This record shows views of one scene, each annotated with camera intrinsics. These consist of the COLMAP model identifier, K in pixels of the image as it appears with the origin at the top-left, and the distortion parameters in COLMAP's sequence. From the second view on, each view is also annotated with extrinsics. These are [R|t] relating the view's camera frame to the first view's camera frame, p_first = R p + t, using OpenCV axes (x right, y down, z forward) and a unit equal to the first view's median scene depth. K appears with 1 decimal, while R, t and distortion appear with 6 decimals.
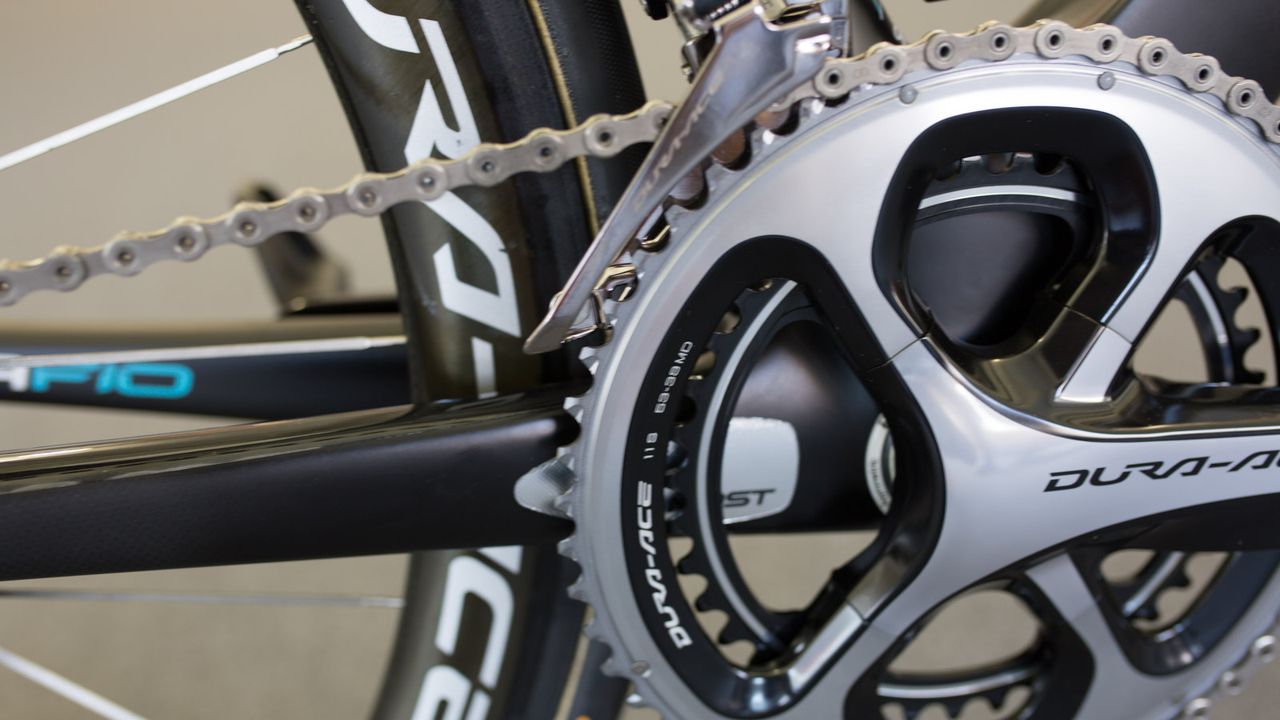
lens RADIAL K [[1307.3, 0, 640.0], [0, 1307.3, 360.0], [0, 0, 1]] dist [-0.083551, 0.159641]
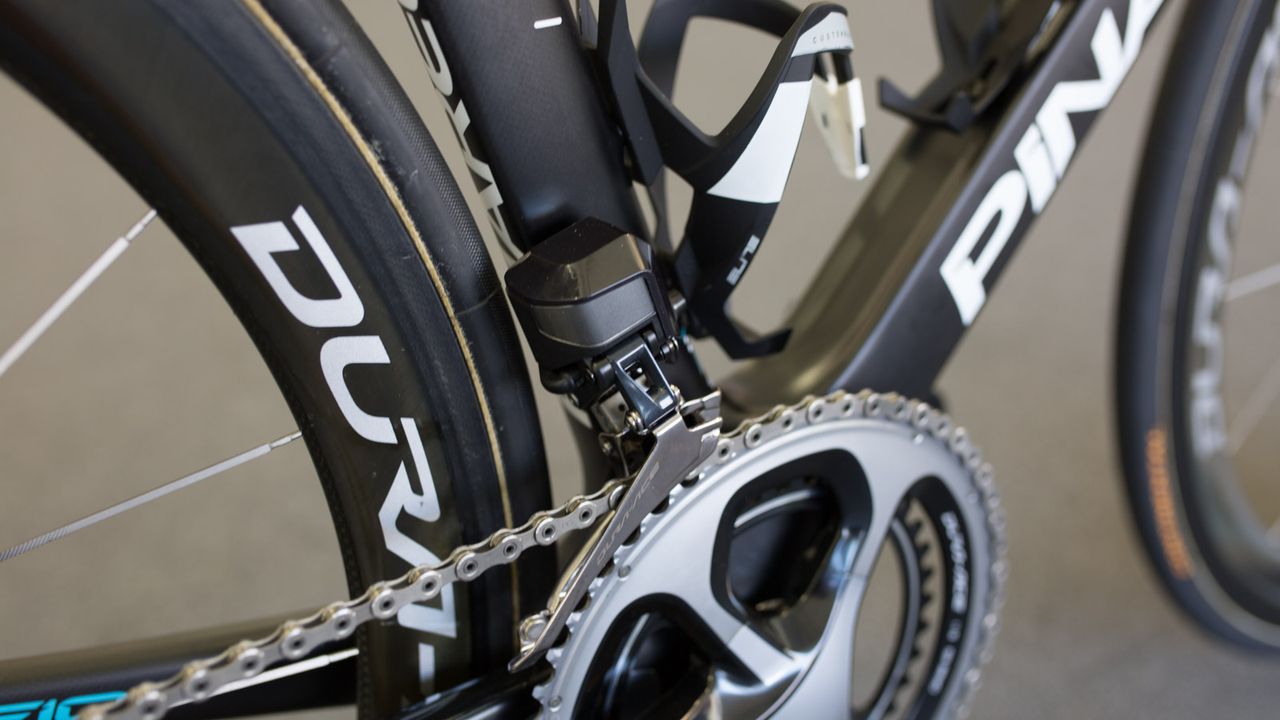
lens RADIAL K [[1307.3, 0, 640.0], [0, 1307.3, 360.0], [0, 0, 1]] dist [-0.083551, 0.159641]
pose [[0.904726, -0.072116, 0.419845, -0.474702], [0.076213, 0.997067, 0.007033, -0.302873], [-0.419120, 0.025635, 0.907569, -0.242116]]
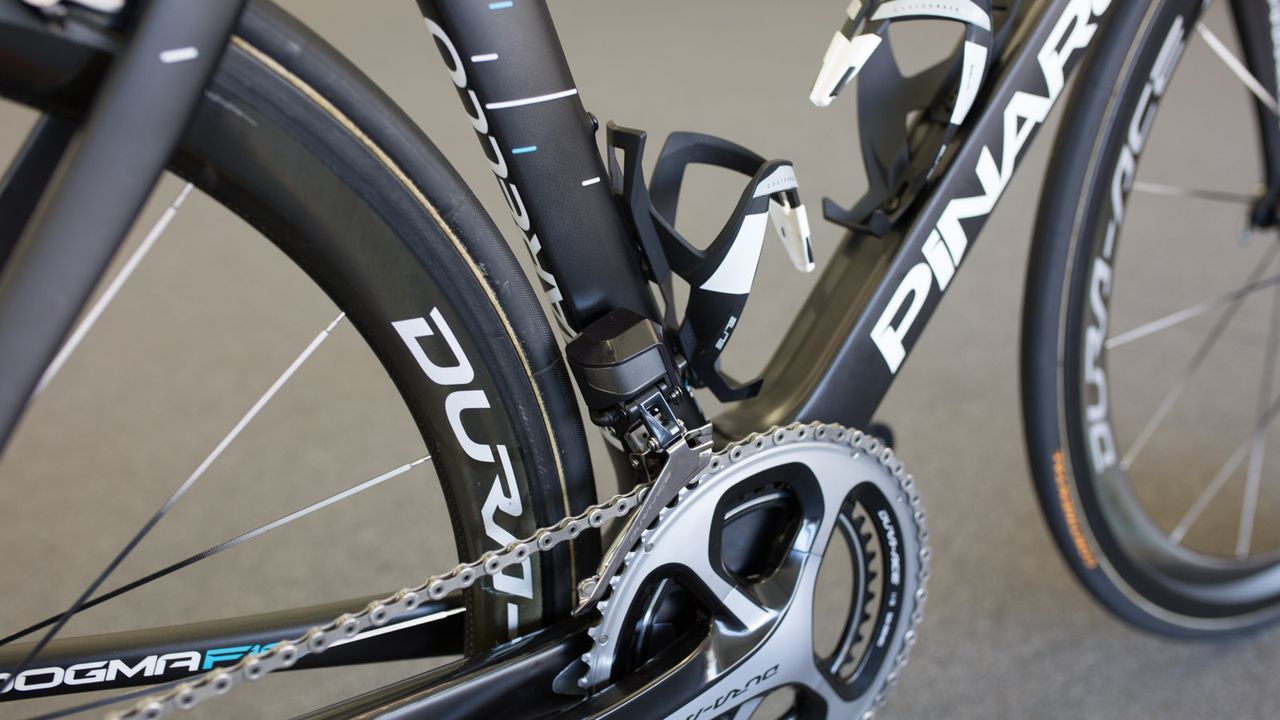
lens RADIAL K [[1307.3, 0, 640.0], [0, 1307.3, 360.0], [0, 0, 1]] dist [-0.083551, 0.159641]
pose [[0.908281, -0.074720, 0.411633, -0.731111], [0.097008, 0.994720, -0.033489, -0.294628], [-0.406957, 0.070349, 0.910734, -0.793808]]
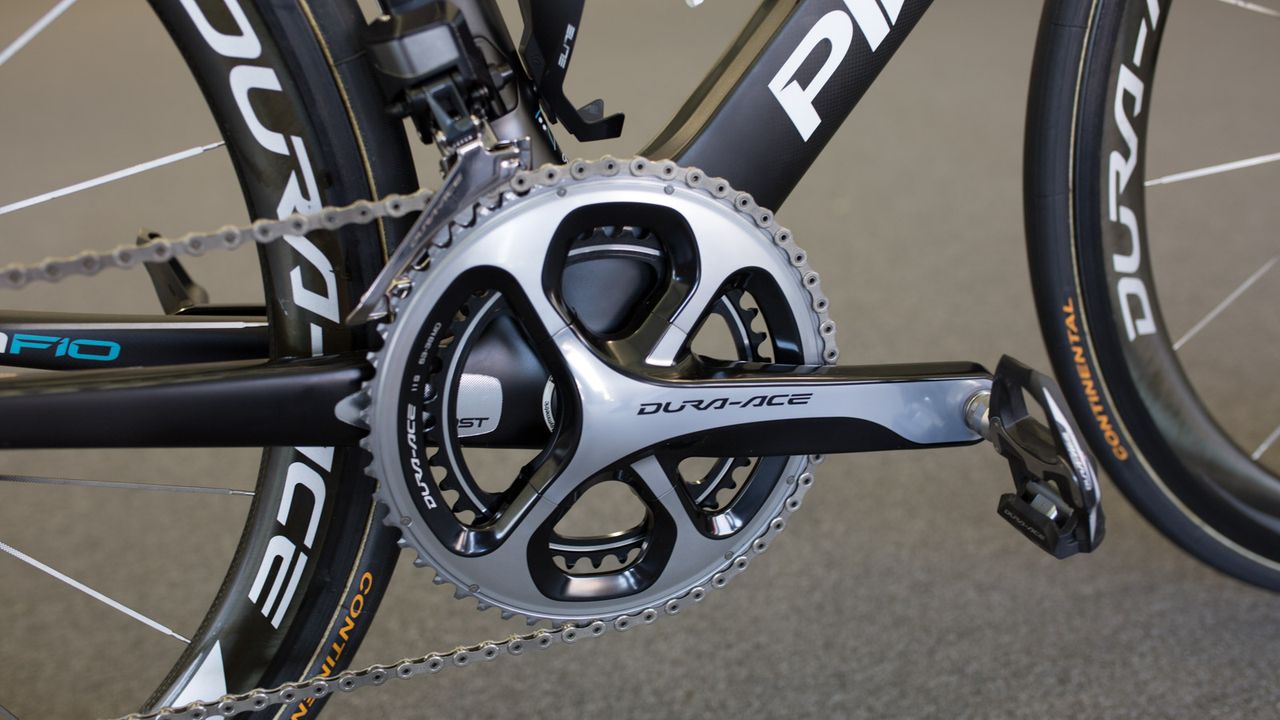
lens RADIAL K [[1307.3, 0, 640.0], [0, 1307.3, 360.0], [0, 0, 1]] dist [-0.083551, 0.159641]
pose [[0.983634, 0.029665, 0.177718, -0.007809], [-0.016395, 0.996998, -0.075677, 0.161259], [-0.179429, 0.071525, 0.981167, -0.769368]]
